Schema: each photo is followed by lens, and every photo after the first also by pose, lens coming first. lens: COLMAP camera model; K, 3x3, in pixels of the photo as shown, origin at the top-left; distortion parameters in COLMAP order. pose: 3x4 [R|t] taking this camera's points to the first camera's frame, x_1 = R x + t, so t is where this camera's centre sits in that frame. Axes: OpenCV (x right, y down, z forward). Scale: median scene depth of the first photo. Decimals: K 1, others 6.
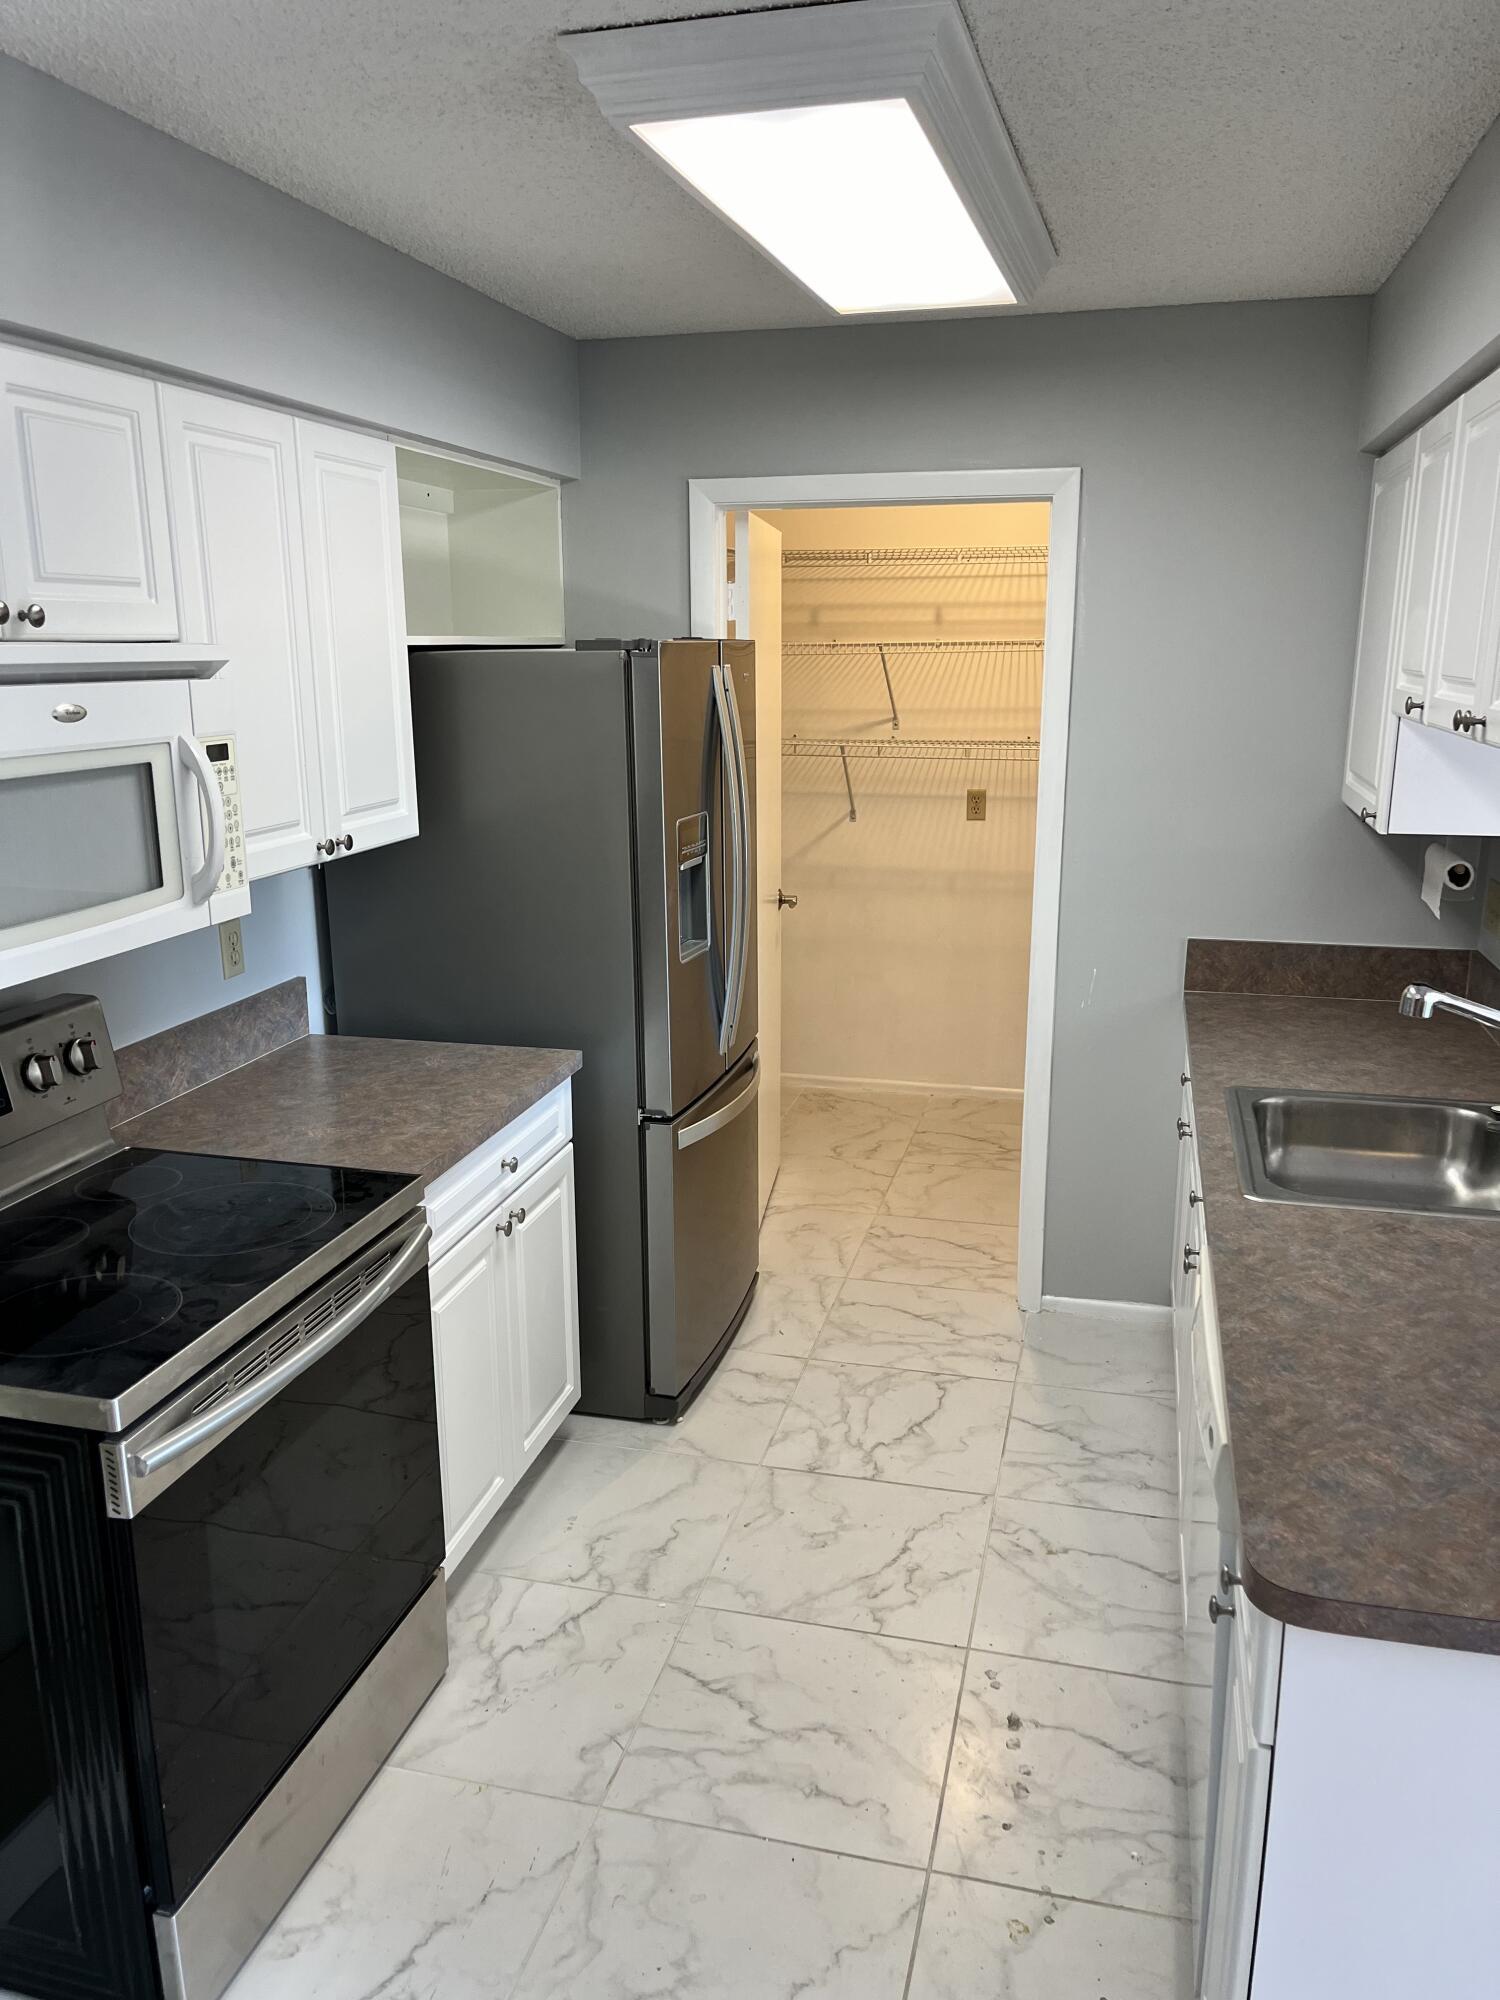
lens RADIAL K [[1511.1, 0, 751.1], [0, 1511.1, 1014.9], [0, 0, 1]] dist [0.093003, -0.140029]
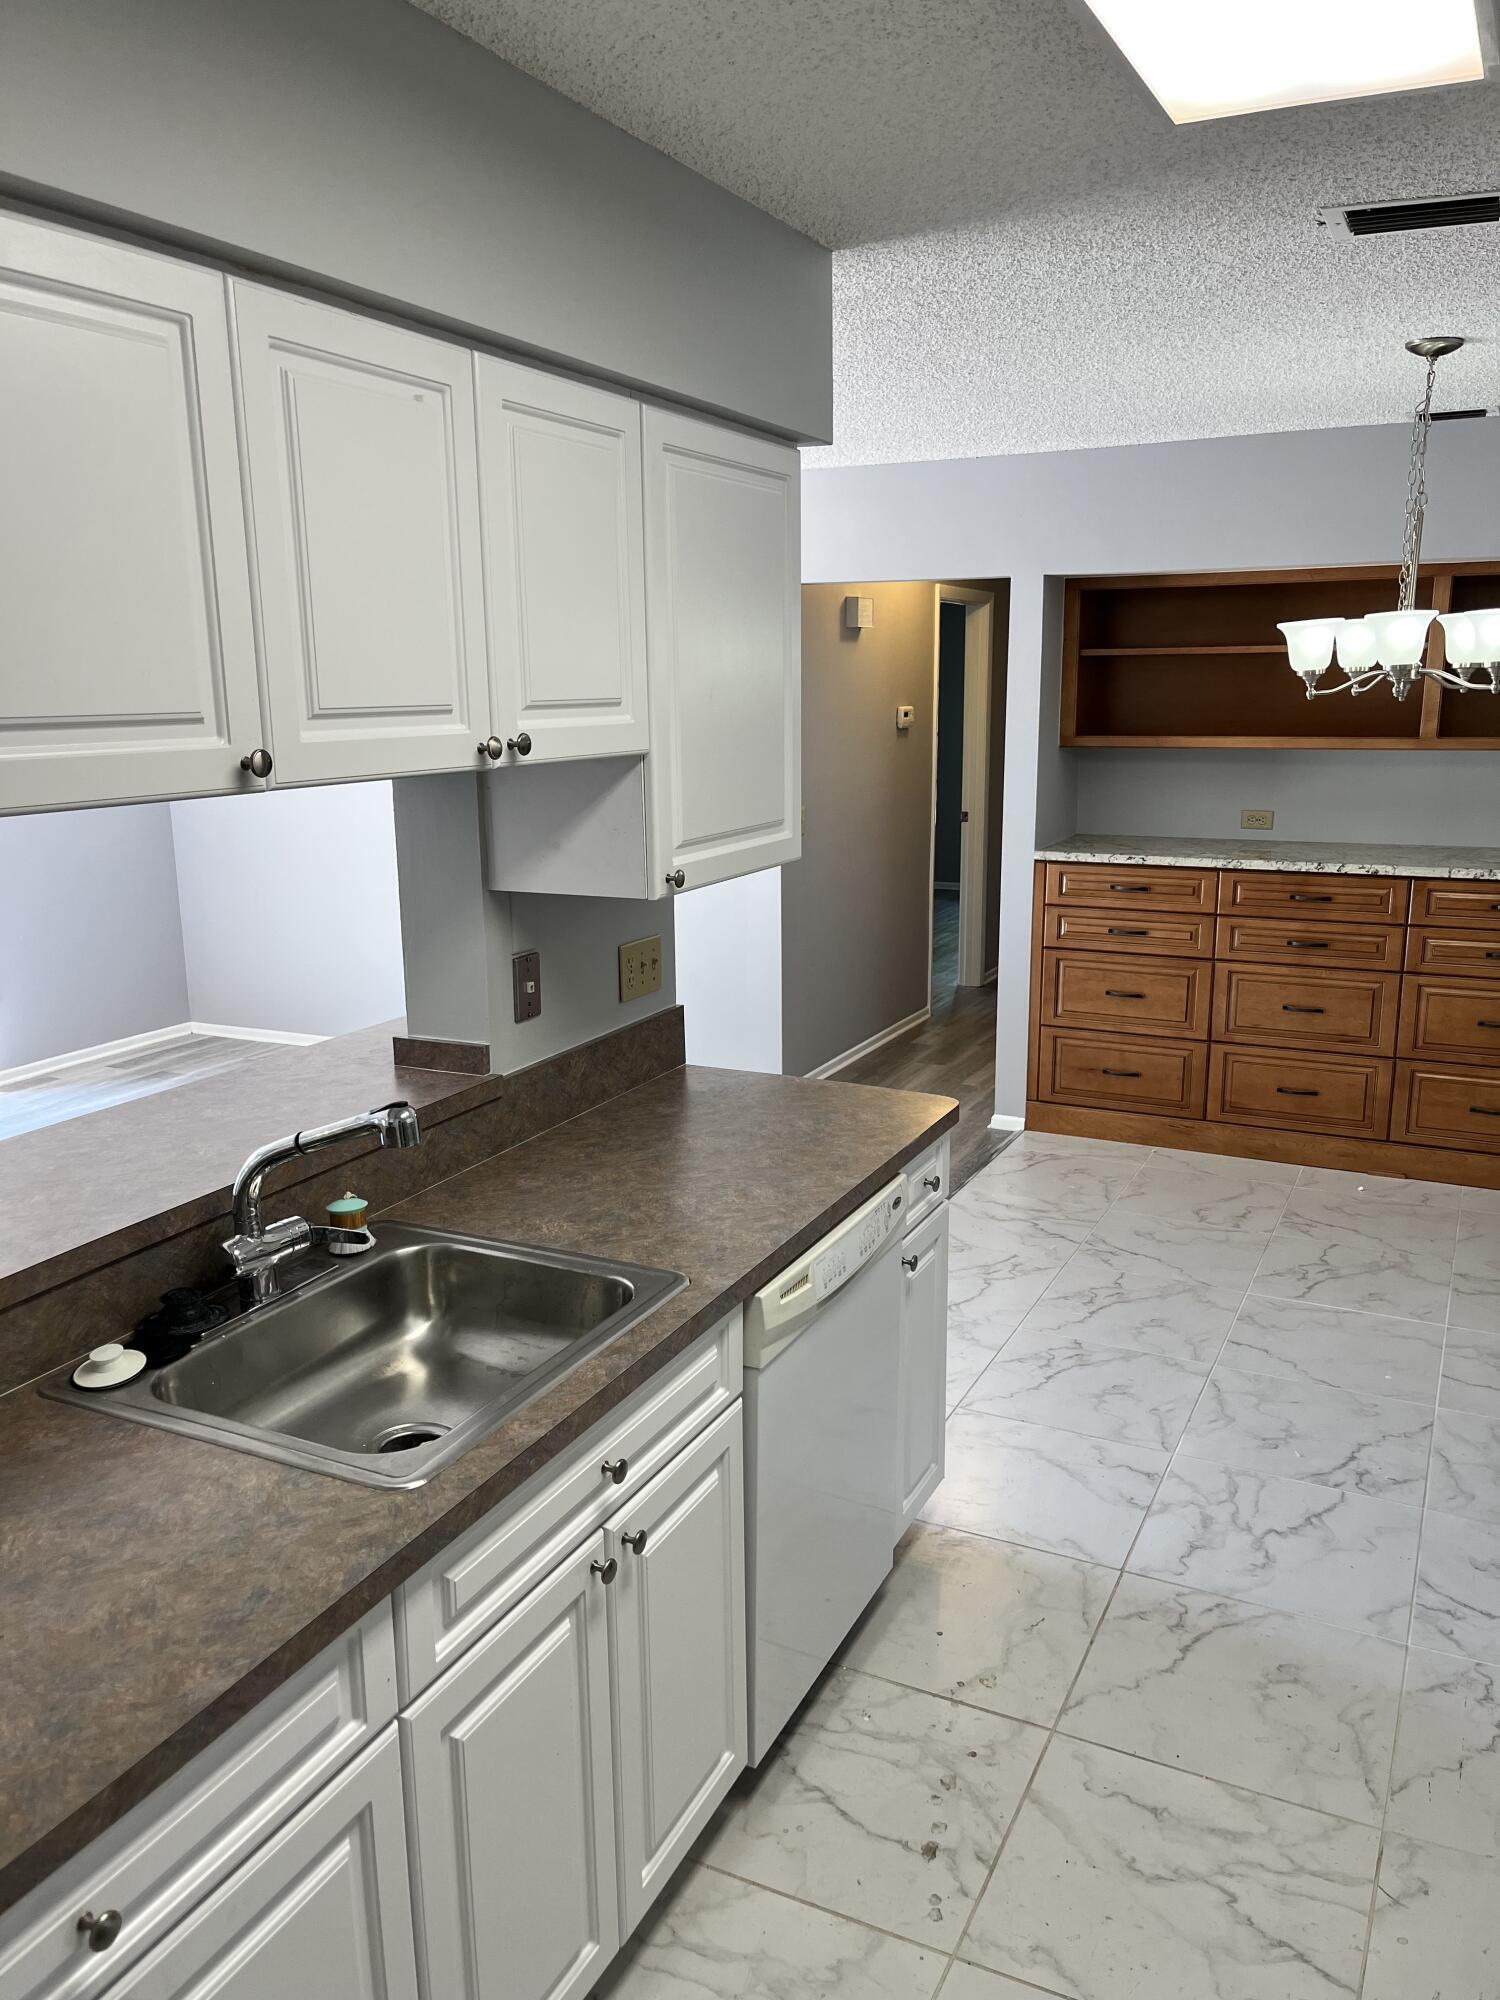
lens RADIAL K [[1511.1, 0, 751.1], [0, 1511.1, 1014.9], [0, 0, 1]] dist [0.093003, -0.140029]
pose [[-0.978643, -0.033185, 0.202872, 0.110823], [0.061446, 0.894545, 0.442735, -0.392268], [-0.196170, 0.445745, -0.873401, 1.631673]]
